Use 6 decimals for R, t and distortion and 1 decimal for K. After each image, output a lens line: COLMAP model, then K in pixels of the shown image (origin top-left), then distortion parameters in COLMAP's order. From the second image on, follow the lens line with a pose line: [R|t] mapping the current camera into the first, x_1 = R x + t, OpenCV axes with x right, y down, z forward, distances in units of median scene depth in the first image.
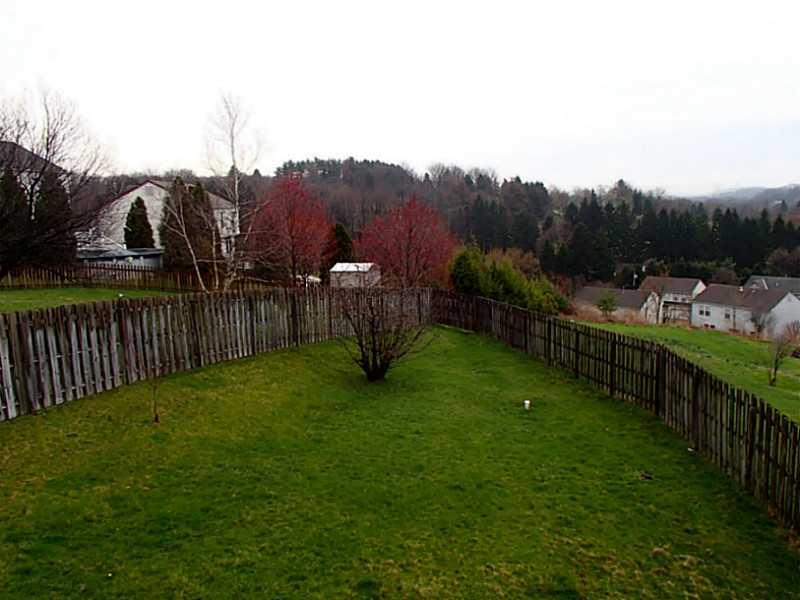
lens RADIAL K [[667.7, 0, 404.5], [0, 667.7, 298.1], [0, 0, 1]] dist [-0.001755, 0.004199]
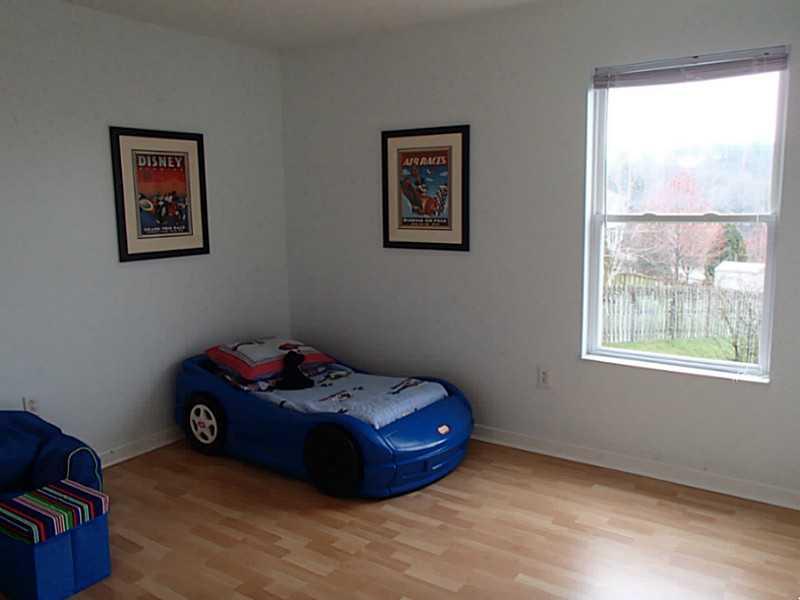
lens RADIAL K [[667.7, 0, 404.5], [0, 667.7, 298.1], [0, 0, 1]] dist [-0.001755, 0.004199]
pose [[0.849940, 0.096818, -0.517908, 0.017081], [-0.085463, 0.995288, 0.045806, -0.005285], [0.519902, 0.005329, 0.854209, -0.107264]]
